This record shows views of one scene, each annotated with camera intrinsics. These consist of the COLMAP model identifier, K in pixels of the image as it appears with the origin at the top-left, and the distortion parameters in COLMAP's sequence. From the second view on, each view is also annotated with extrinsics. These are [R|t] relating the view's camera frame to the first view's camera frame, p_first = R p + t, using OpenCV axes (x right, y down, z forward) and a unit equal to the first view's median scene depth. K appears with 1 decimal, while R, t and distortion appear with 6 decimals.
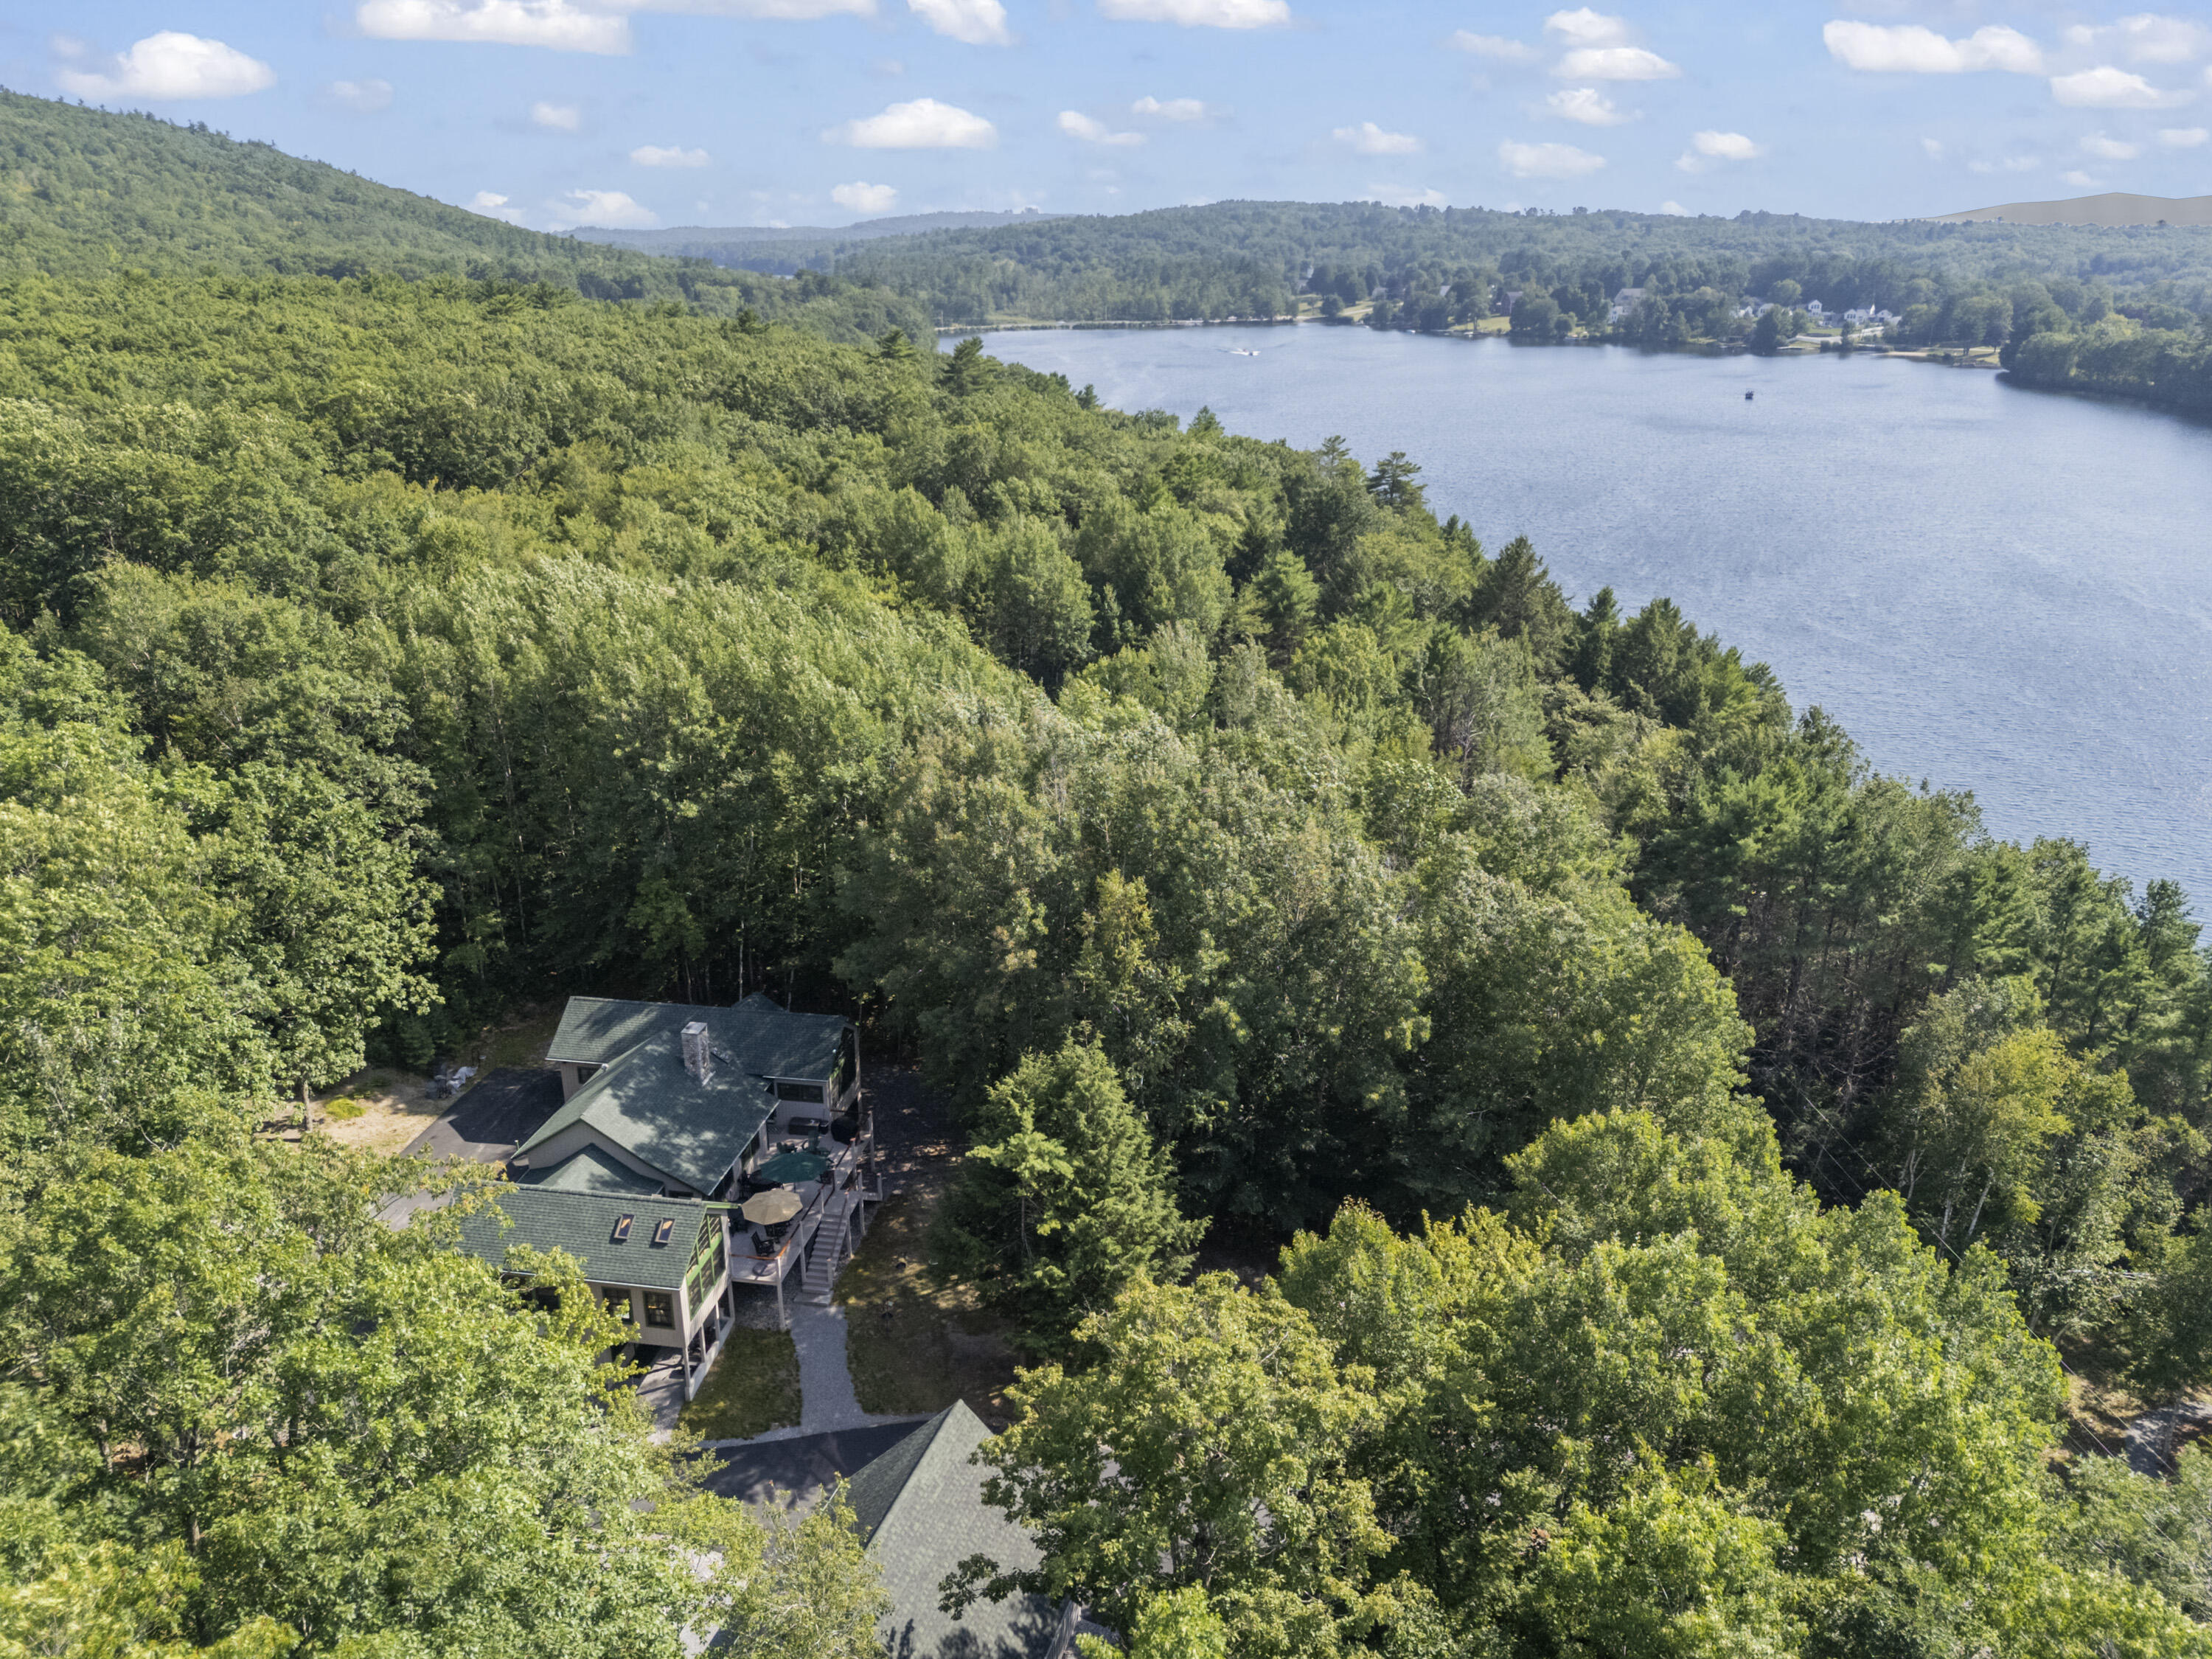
lens RADIAL K [[1621.4, 0, 1099.3], [0, 1621.4, 791.5], [0, 0, 1]] dist [0.074808, -0.076832]
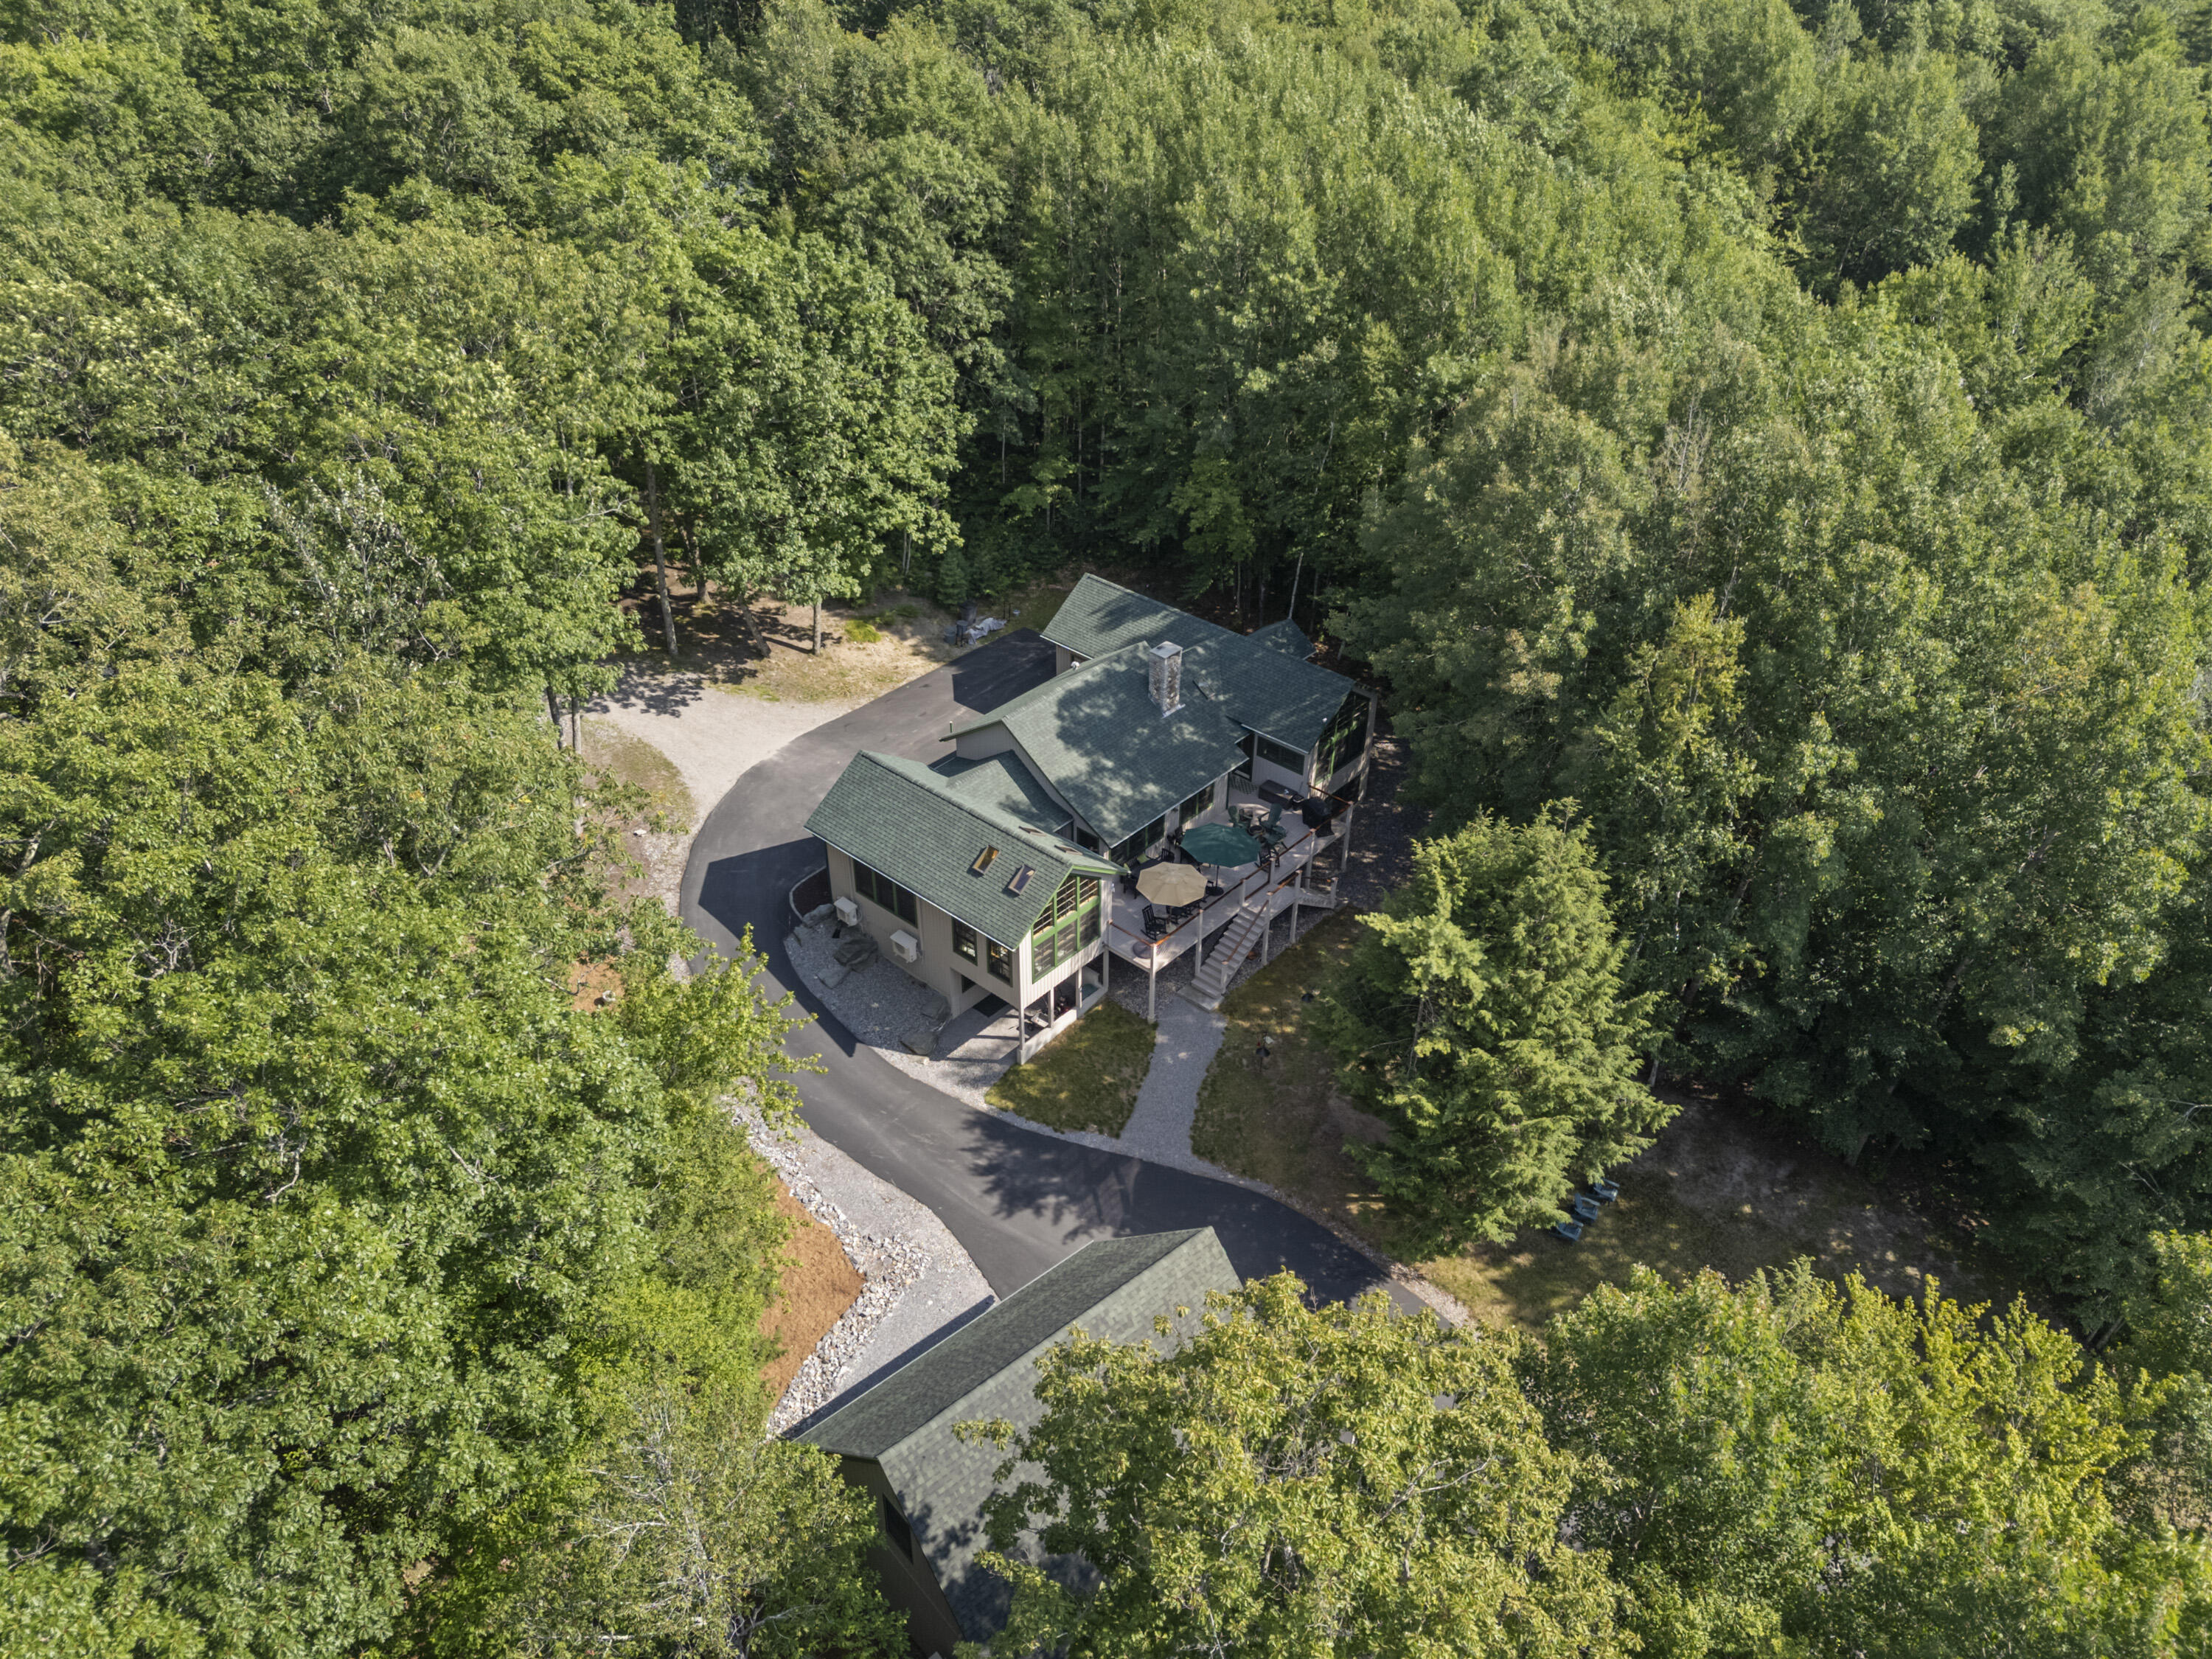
lens RADIAL K [[1621.4, 0, 1099.3], [0, 1621.4, 791.5], [0, 0, 1]] dist [0.074808, -0.076832]
pose [[0.854524, 0.298425, -0.425124, 0.106753], [-0.177531, 0.936988, 0.300892, -0.033482], [0.488130, -0.181647, 0.853659, 0.279764]]
